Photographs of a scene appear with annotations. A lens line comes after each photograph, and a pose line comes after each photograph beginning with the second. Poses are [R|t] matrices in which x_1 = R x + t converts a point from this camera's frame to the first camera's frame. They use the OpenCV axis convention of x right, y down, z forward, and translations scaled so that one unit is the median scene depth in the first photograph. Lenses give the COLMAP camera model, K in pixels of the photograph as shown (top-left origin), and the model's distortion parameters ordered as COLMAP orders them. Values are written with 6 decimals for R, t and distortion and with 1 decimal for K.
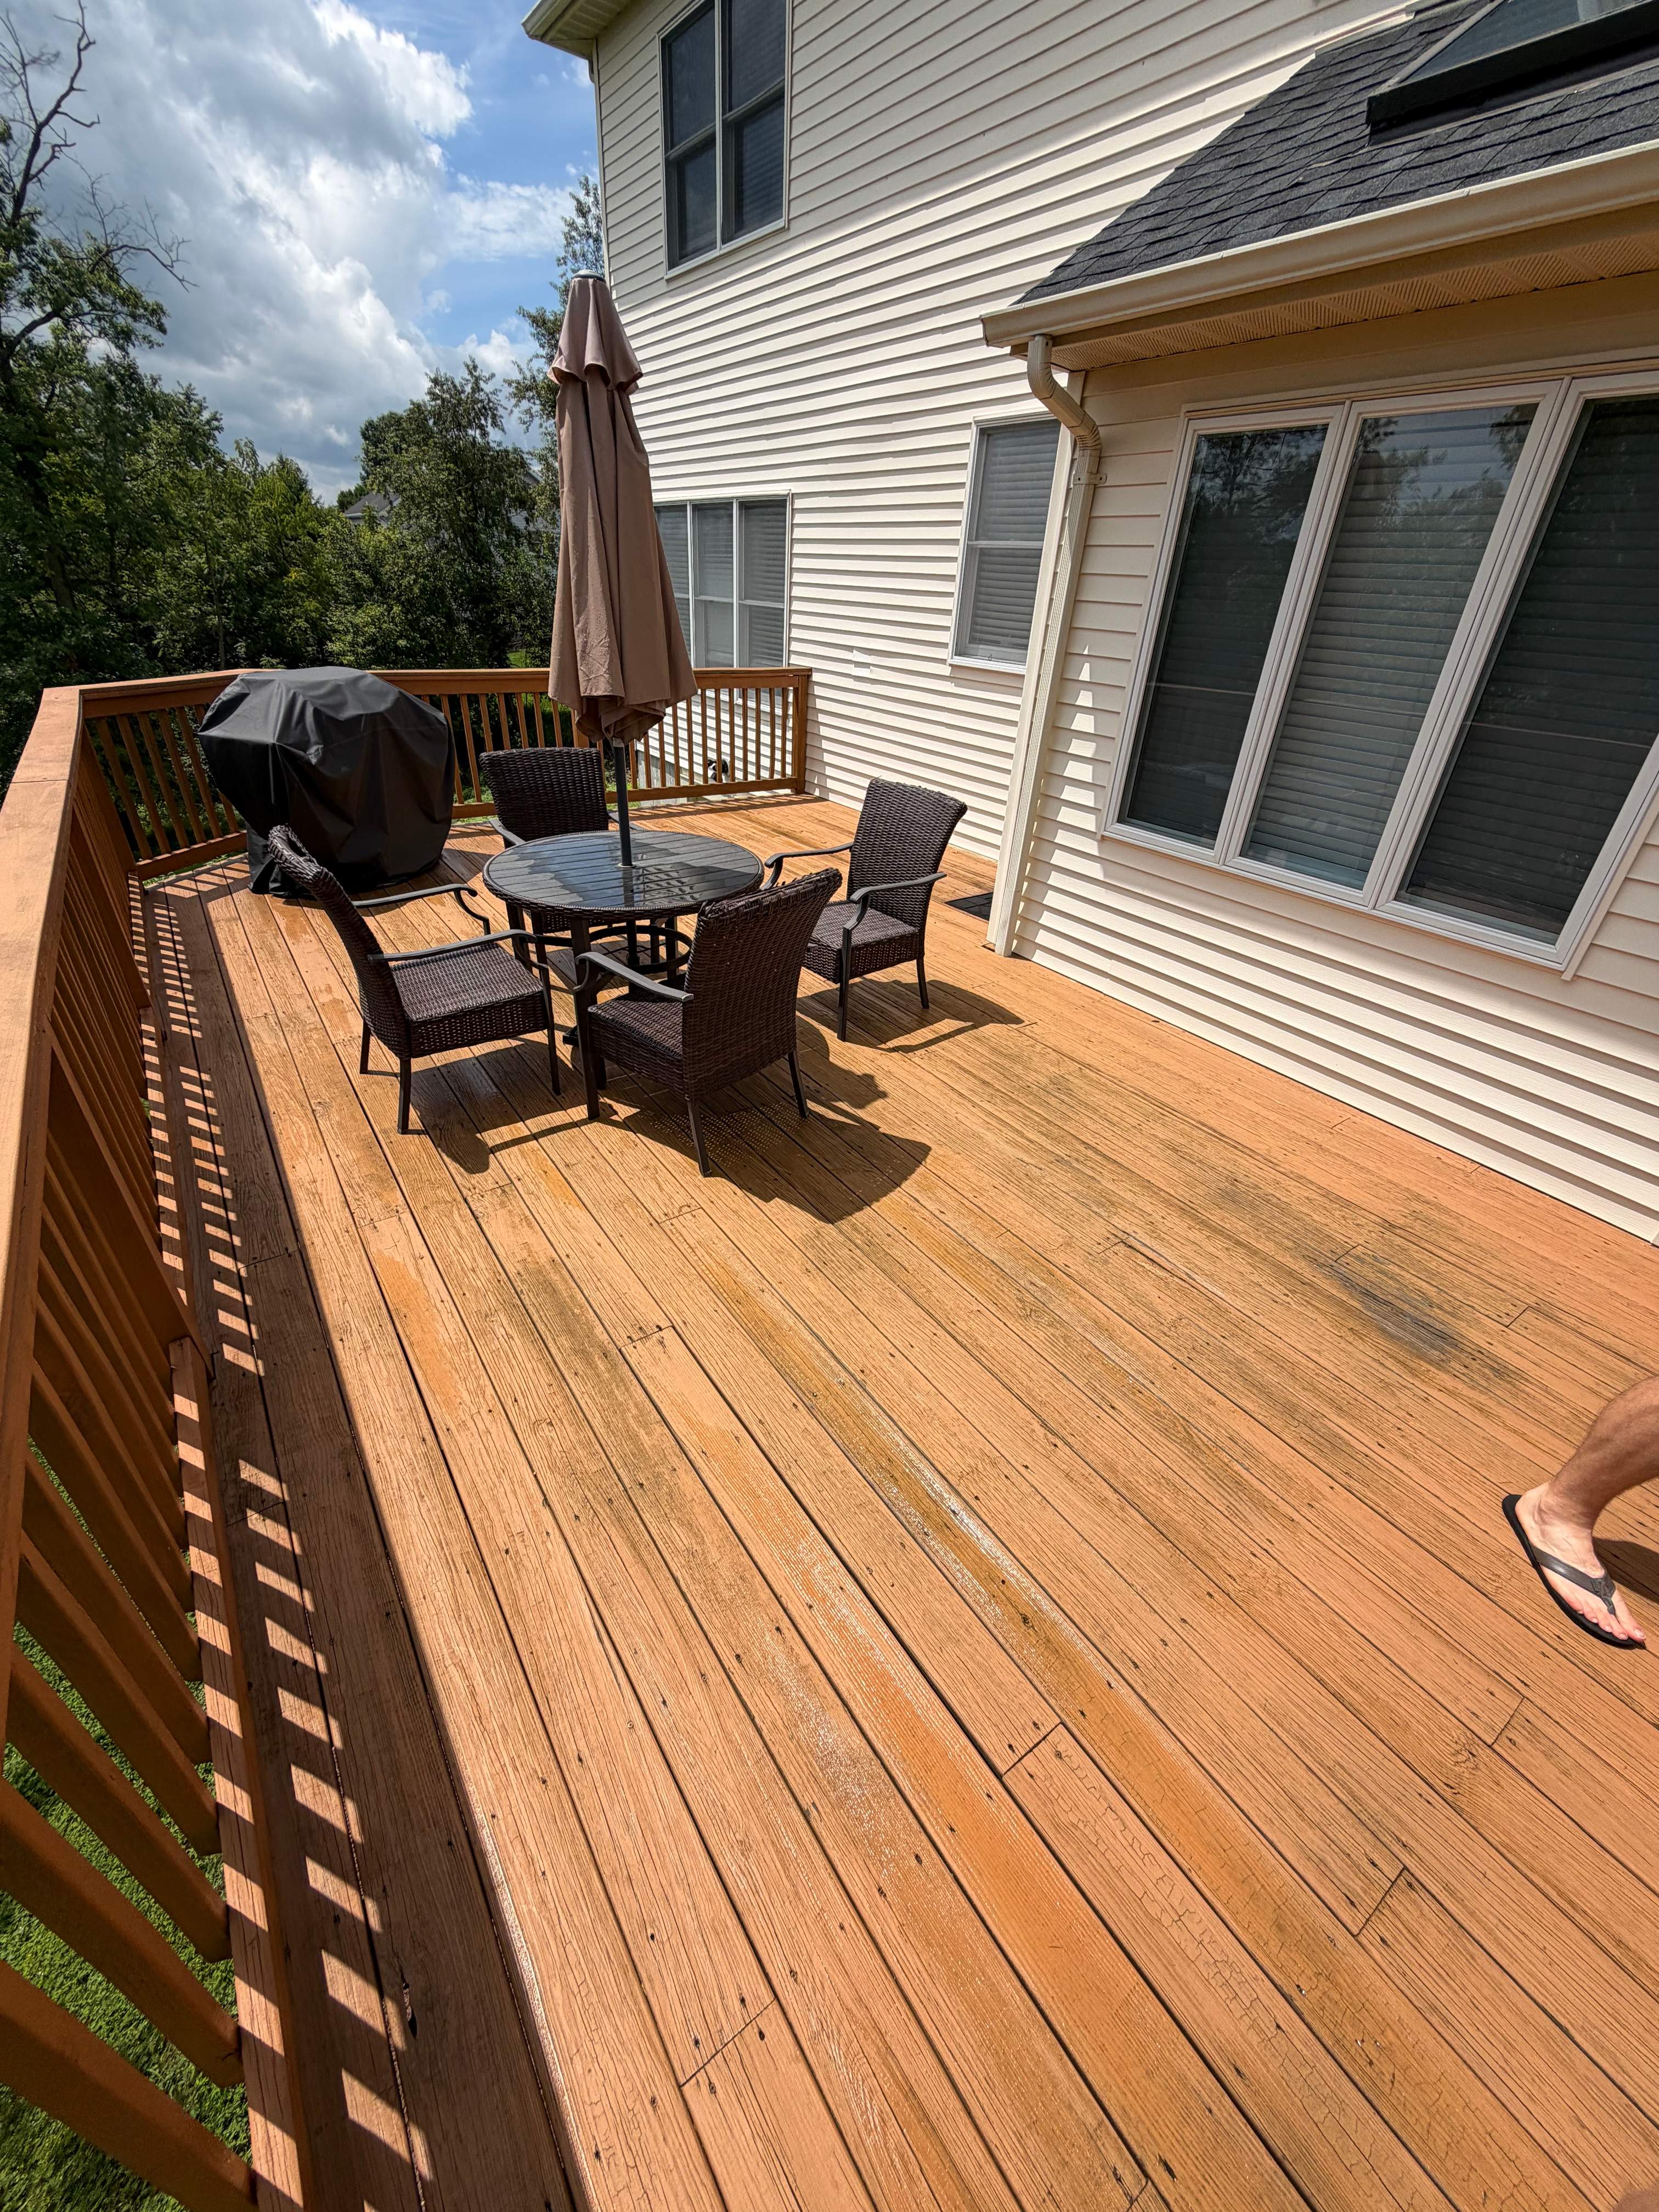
lens RADIAL K [[881.8, 0, 830.6], [0, 881.8, 1109.4], [0, 0, 1]] dist [-0.000851, -0.000249]
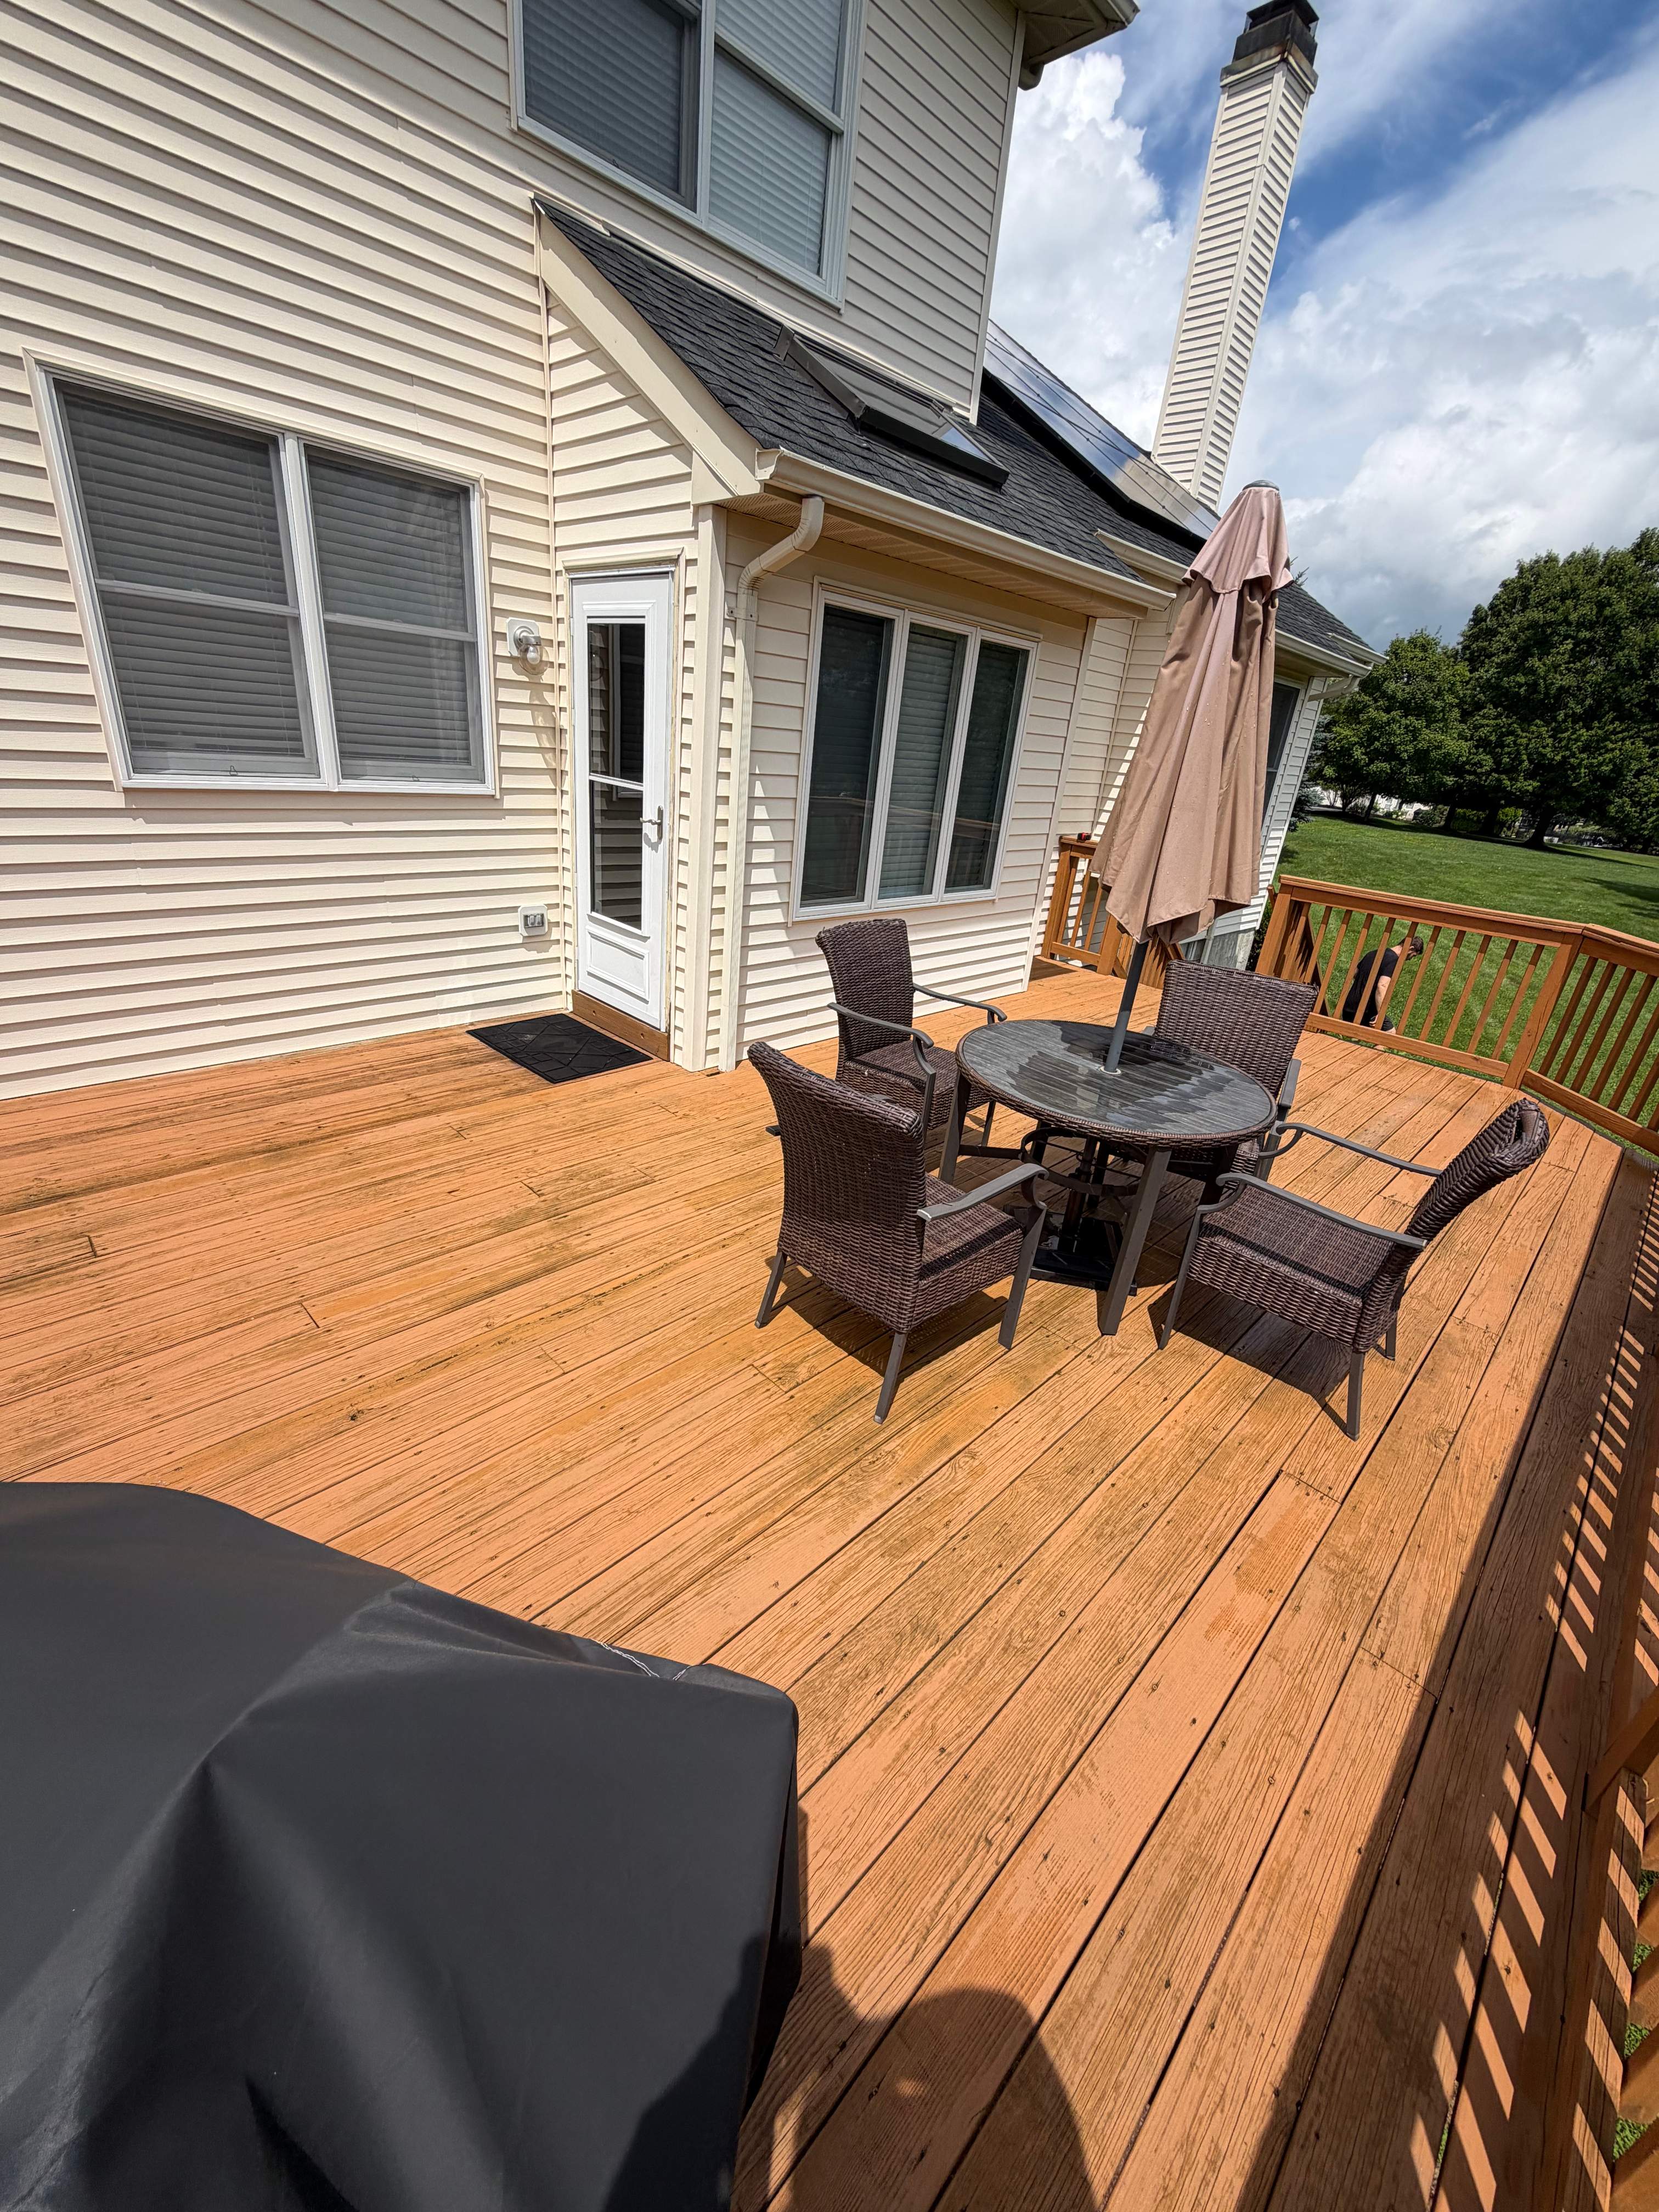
lens RADIAL K [[881.8, 0, 830.2], [0, 881.8, 1106.0], [0, 0, 1]] dist [-0.000851, -0.000249]
pose [[-0.173188, -0.449387, 0.876389, -0.926352], [0.420153, 0.771092, 0.478423, -0.753553], [-0.890774, 0.451074, 0.055268, 1.159759]]
